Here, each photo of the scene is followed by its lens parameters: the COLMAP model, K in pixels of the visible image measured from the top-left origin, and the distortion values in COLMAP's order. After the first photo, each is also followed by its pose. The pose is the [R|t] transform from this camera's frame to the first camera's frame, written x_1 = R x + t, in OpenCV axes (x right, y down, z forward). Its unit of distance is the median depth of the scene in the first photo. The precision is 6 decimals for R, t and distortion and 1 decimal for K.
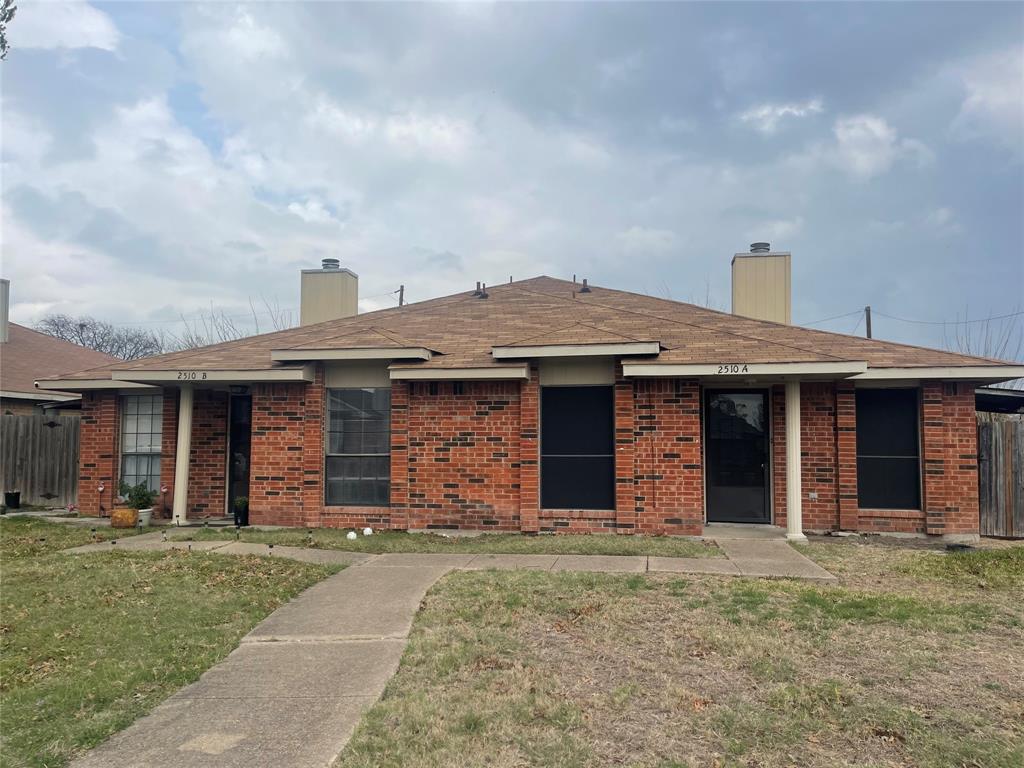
lens RADIAL K [[819.2, 0, 511.9], [0, 819.2, 385.6], [0, 0, 1]] dist [0.010016, 0.000537]
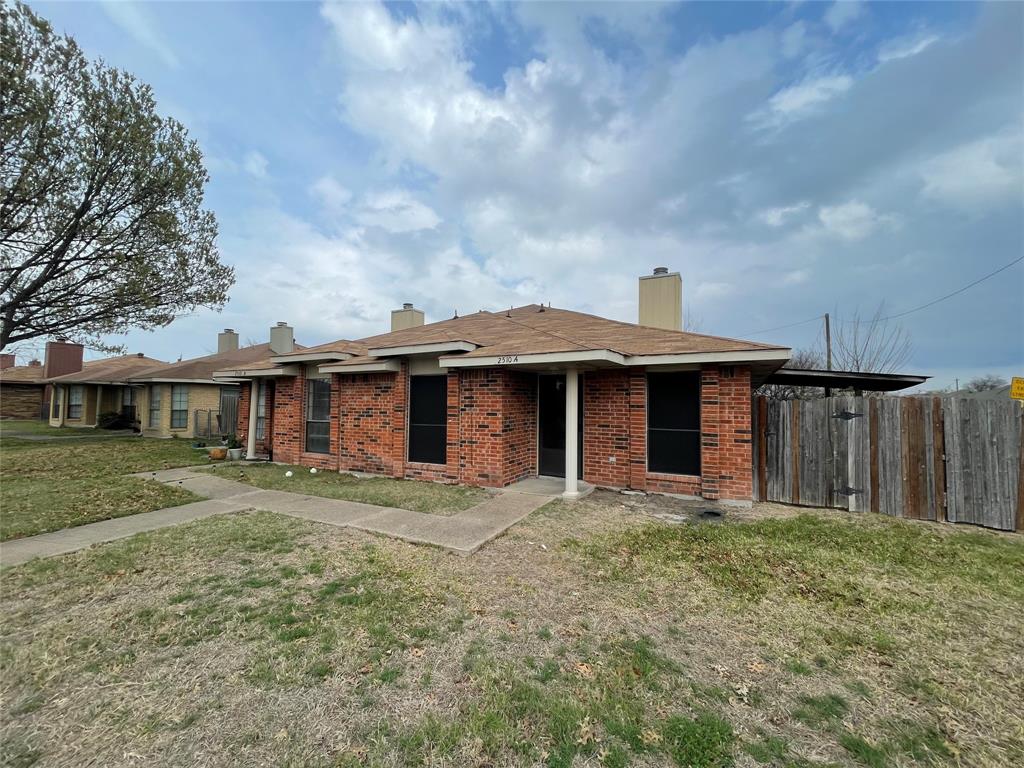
lens RADIAL K [[411.0, 0, 510.6], [0, 411.0, 380.0], [0, 0, 1]] dist [-0.000602, -0.000208]
pose [[0.952417, -0.015133, -0.304422, 0.423581], [0.016654, 0.999858, 0.002398, 0.009108], [0.304342, -0.007354, 0.952534, 0.365716]]
